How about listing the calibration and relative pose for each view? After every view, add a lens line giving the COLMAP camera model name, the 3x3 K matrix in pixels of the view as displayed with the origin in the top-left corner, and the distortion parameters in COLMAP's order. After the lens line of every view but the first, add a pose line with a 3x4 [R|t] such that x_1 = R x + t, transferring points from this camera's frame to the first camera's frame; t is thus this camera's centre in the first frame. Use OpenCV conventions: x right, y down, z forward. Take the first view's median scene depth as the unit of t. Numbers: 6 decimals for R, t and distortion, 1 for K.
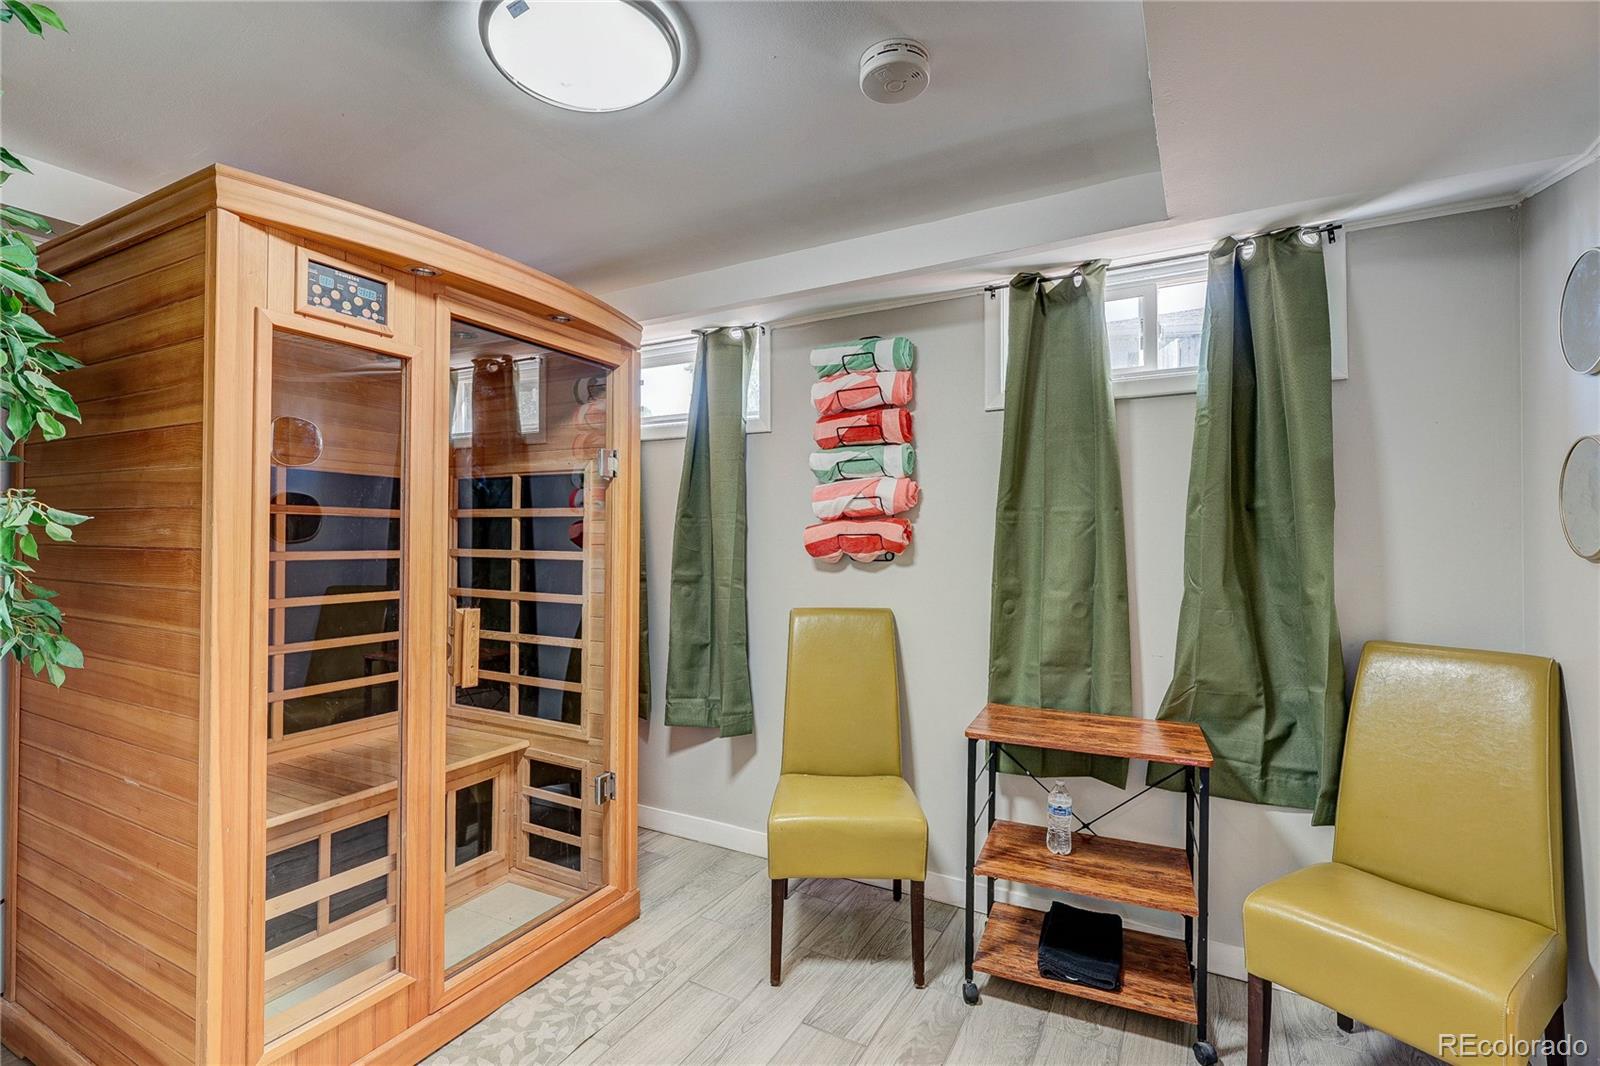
lens RADIAL K [[737.6, 0, 800.0], [0, 737.6, 533.0], [0, 0, 1]] dist [-0.001460, -0.000083]
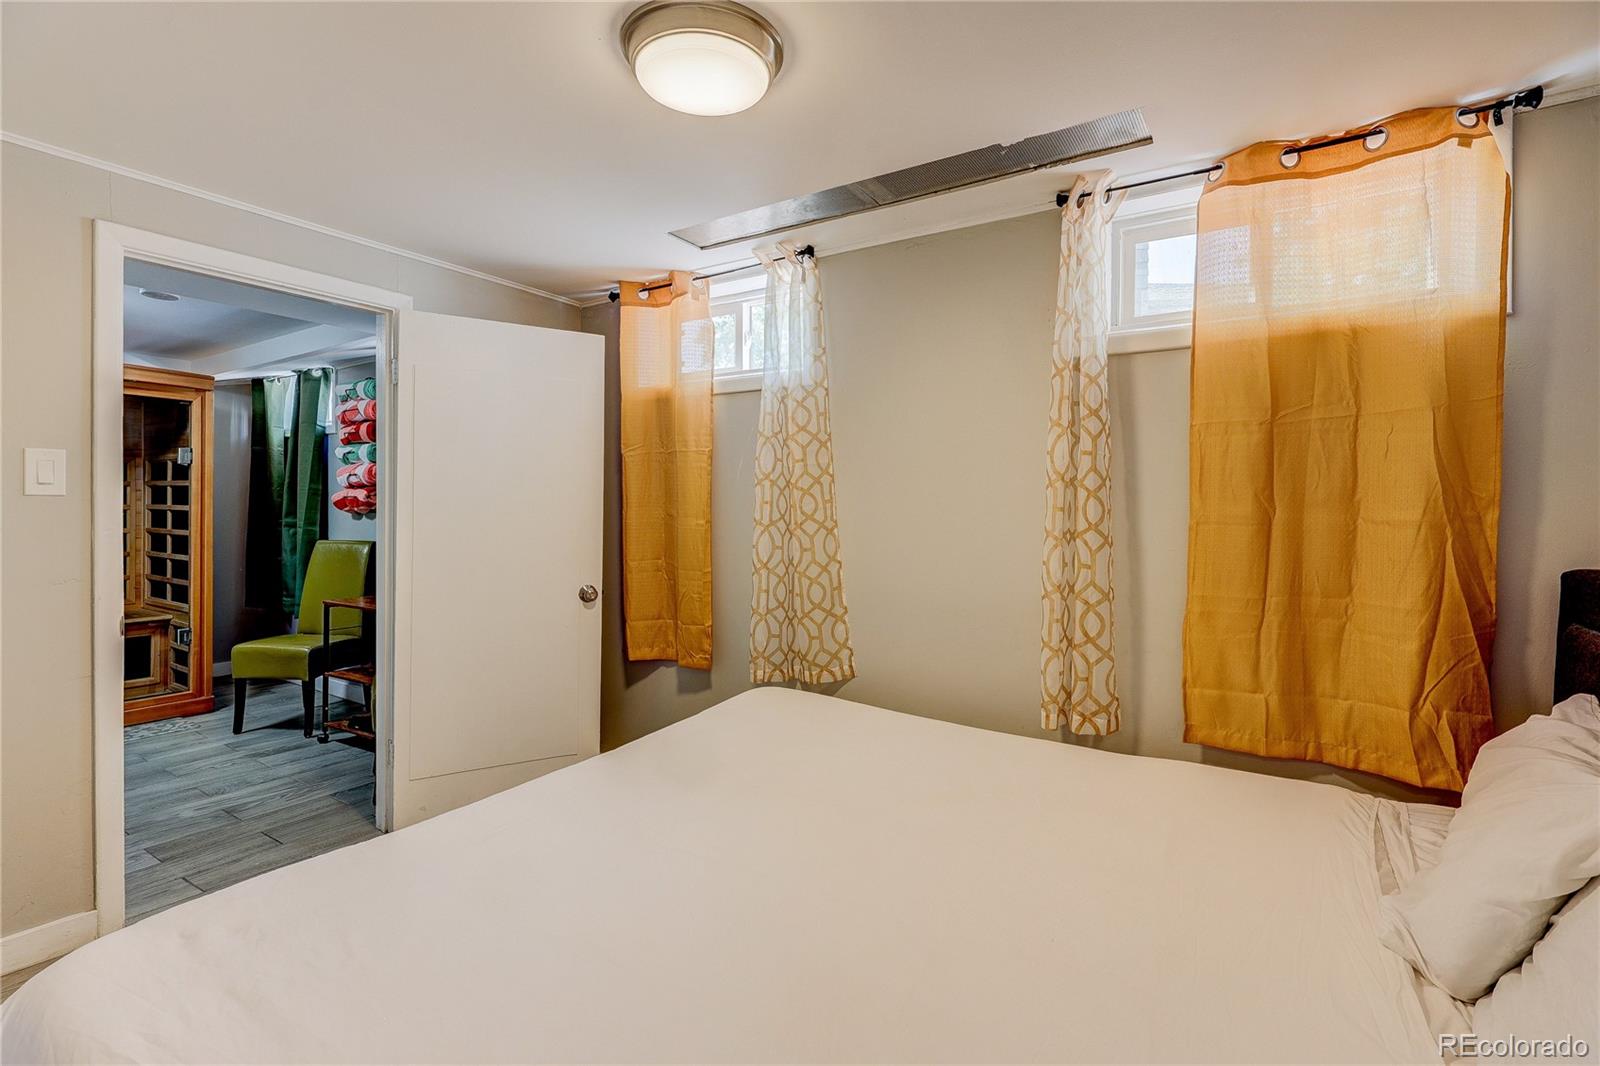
lens RADIAL K [[750.1, 0, 794.3], [0, 750.1, 520.0], [0, 0, 1]] dist [-0.006261, -0.000512]
pose [[0.996849, 0.008113, -0.078906, 1.222220], [-0.006423, 0.999745, 0.021648, 0.011744], [0.079062, -0.021073, 0.996647, -0.626006]]
